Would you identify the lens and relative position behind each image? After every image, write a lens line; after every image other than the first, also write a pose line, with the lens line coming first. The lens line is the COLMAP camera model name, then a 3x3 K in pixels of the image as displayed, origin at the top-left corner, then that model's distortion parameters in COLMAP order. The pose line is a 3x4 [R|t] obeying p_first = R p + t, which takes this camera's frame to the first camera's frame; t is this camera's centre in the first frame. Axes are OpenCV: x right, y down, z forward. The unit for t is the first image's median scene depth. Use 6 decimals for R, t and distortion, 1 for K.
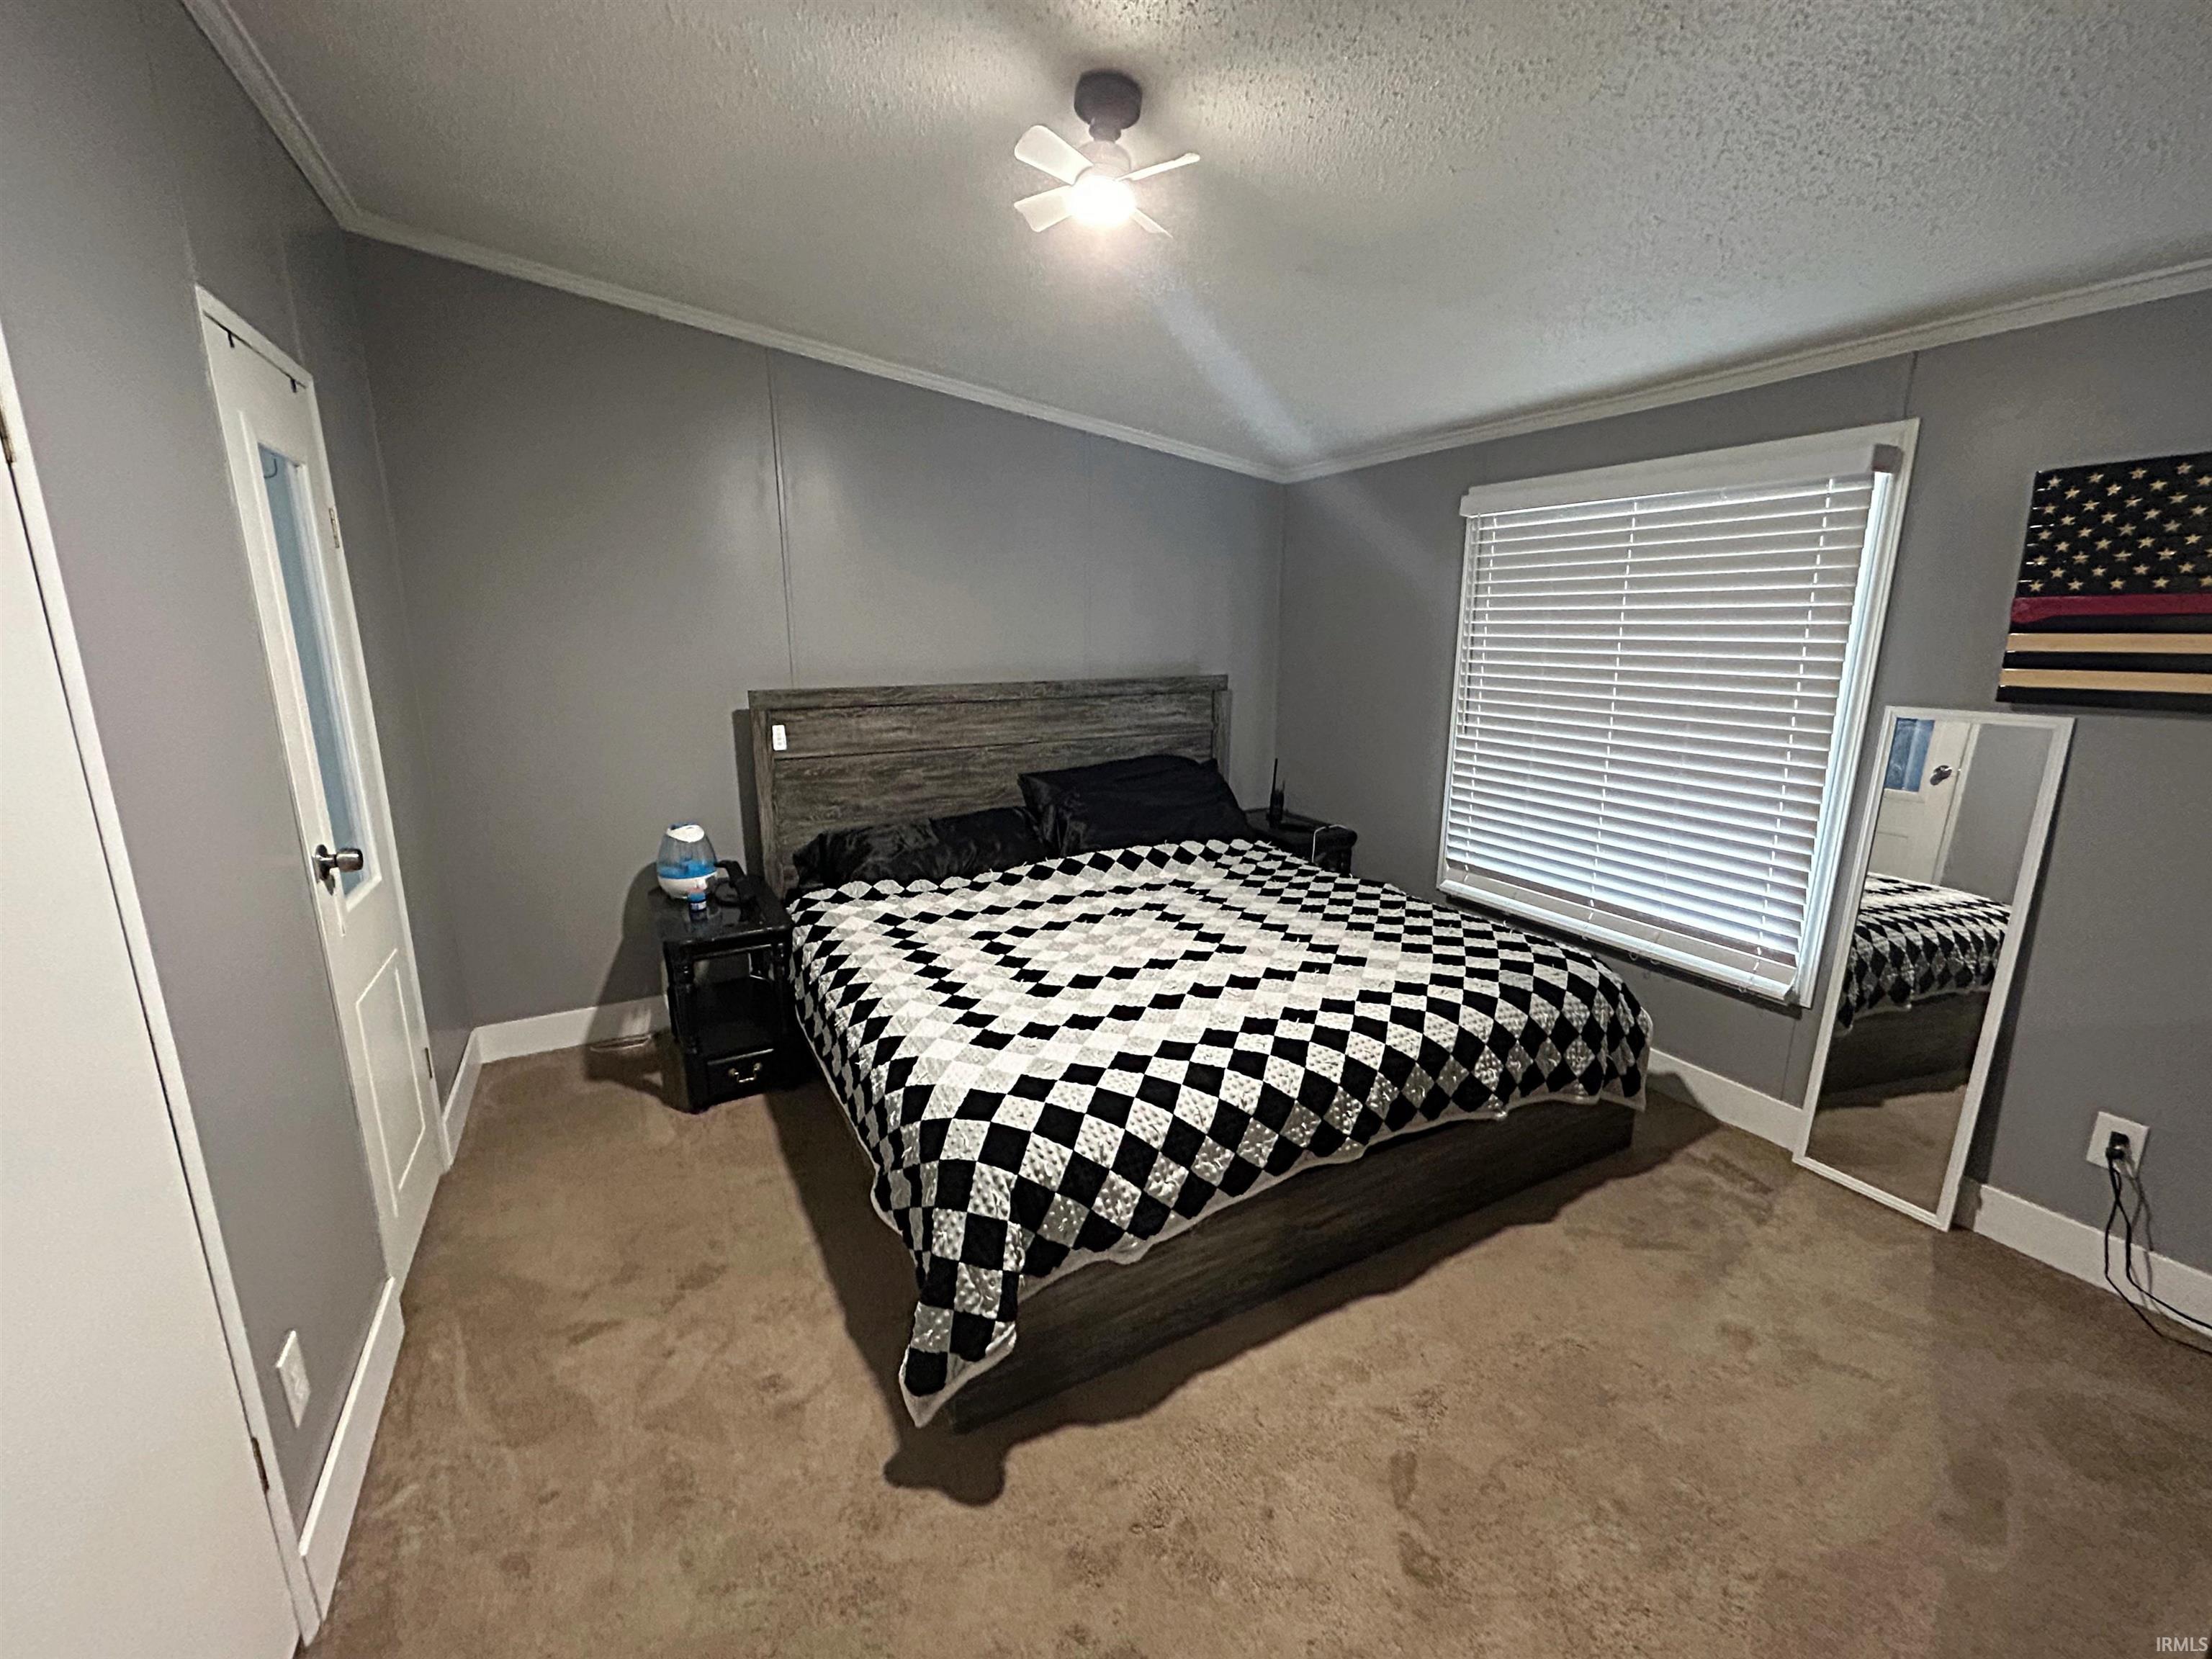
lens RADIAL K [[910.0, 0, 1108.3], [0, 910.0, 824.9], [0, 0, 1]] dist [-0.001584, 0.000883]
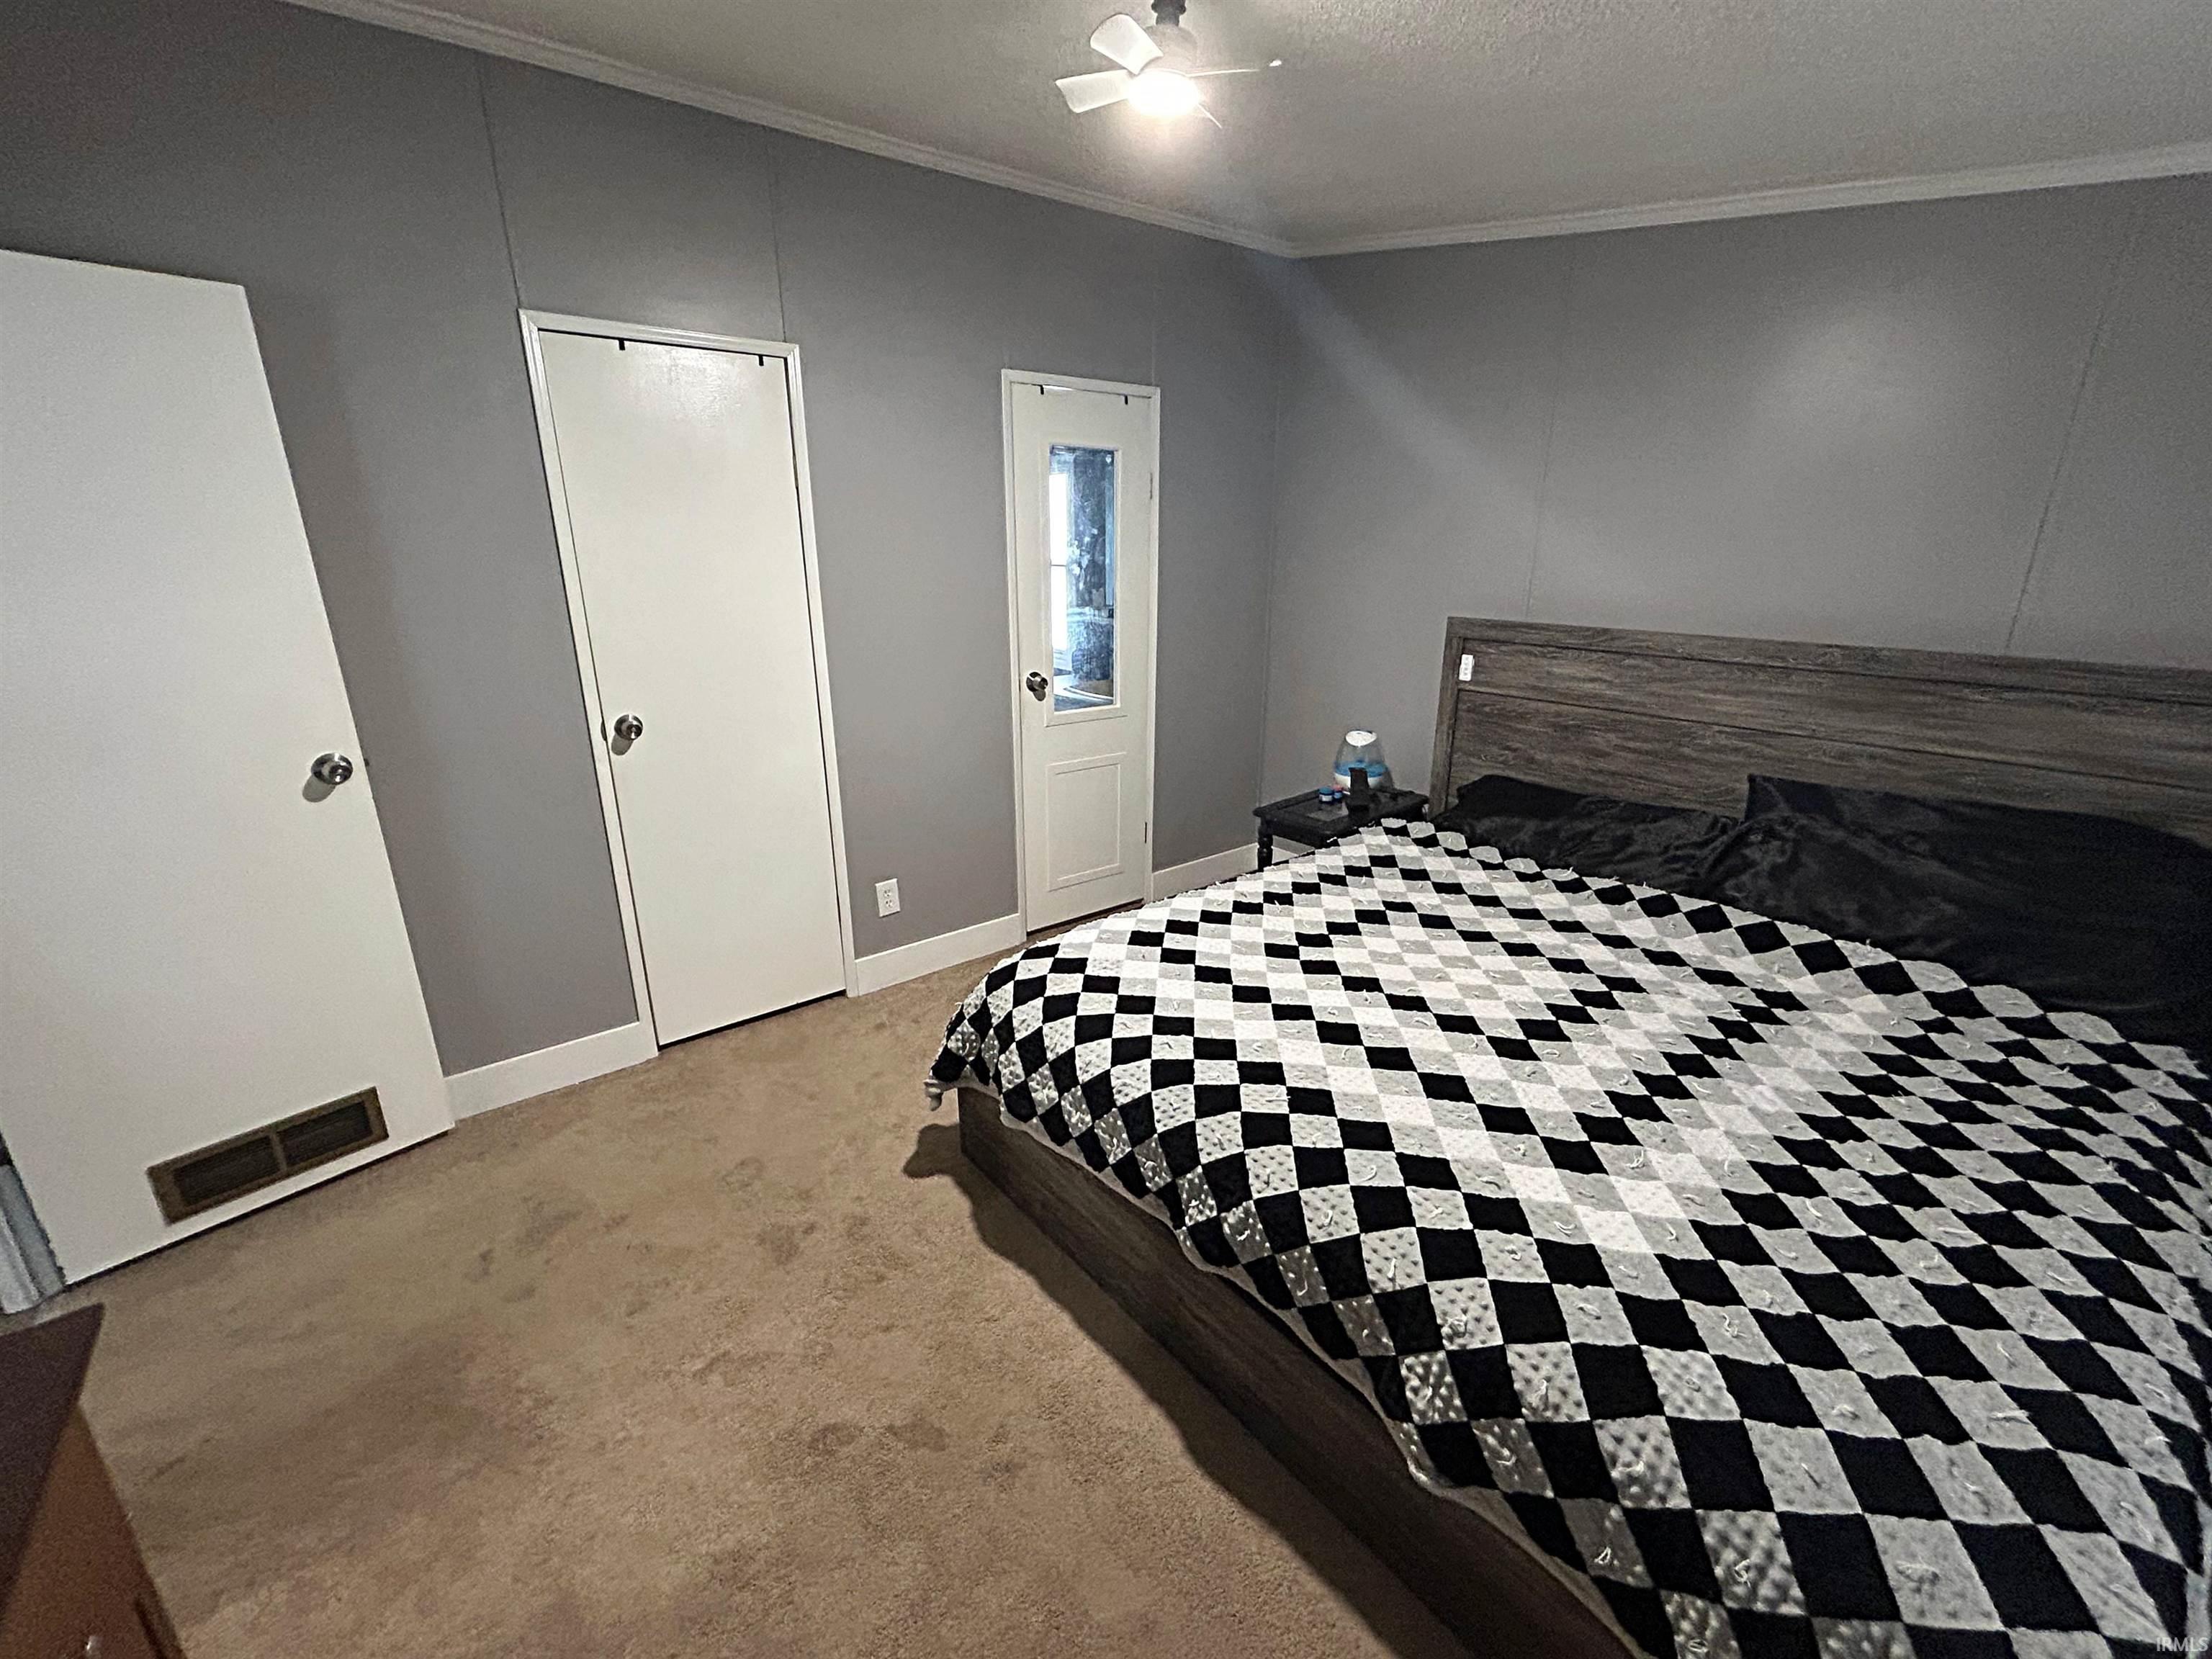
lens RADIAL K [[910.0, 0, 1109.3], [0, 910.0, 837.9], [0, 0, 1]] dist [-0.001584, 0.000883]
pose [[0.184889, 0.309344, -0.932803, 0.537164], [-0.216329, 0.938697, 0.268420, -0.103395], [0.958654, 0.152165, 0.240475, 0.423922]]
